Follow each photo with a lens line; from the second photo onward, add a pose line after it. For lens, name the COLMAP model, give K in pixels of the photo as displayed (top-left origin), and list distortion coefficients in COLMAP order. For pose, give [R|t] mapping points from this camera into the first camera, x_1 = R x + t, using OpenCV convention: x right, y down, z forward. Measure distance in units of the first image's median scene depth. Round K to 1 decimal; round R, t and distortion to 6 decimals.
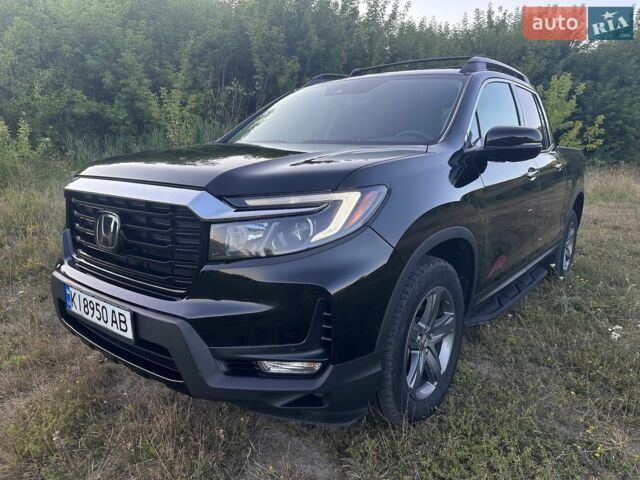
lens RADIAL K [[474.5, 0, 320.0], [0, 474.5, 240.0], [0, 0, 1]] dist [0.003577, 0.002252]
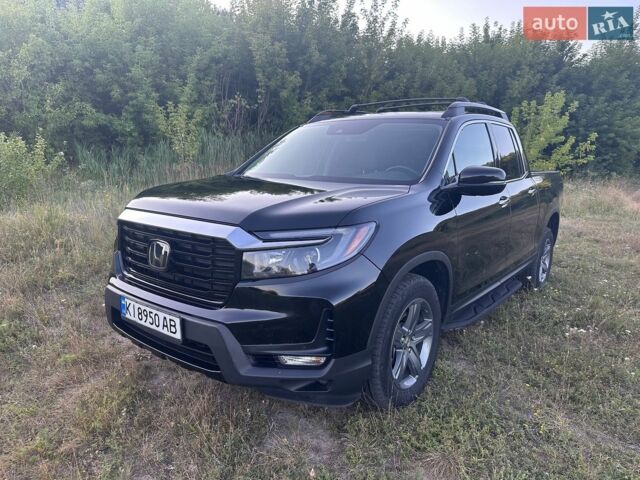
lens RADIAL K [[469.9, 0, 320.0], [0, 469.9, 240.0], [0, 0, 1]] dist [0.043095, -0.048205]
pose [[0.999988, 0.004550, 0.001590, -0.011019], [-0.004528, 0.999894, -0.013858, -0.032984], [-0.001653, 0.013851, 0.999903, -0.210849]]
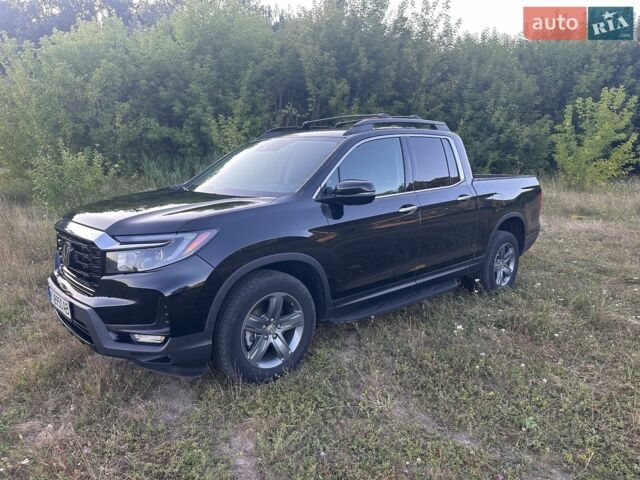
lens RADIAL K [[469.9, 0, 320.0], [0, 469.9, 240.0], [0, 0, 1]] dist [0.043095, -0.048205]
pose [[0.986966, 0.007955, -0.160729, 0.526018], [-0.011217, 0.999749, -0.019398, -0.034639], [0.160535, 0.020948, 0.986808, -0.367931]]
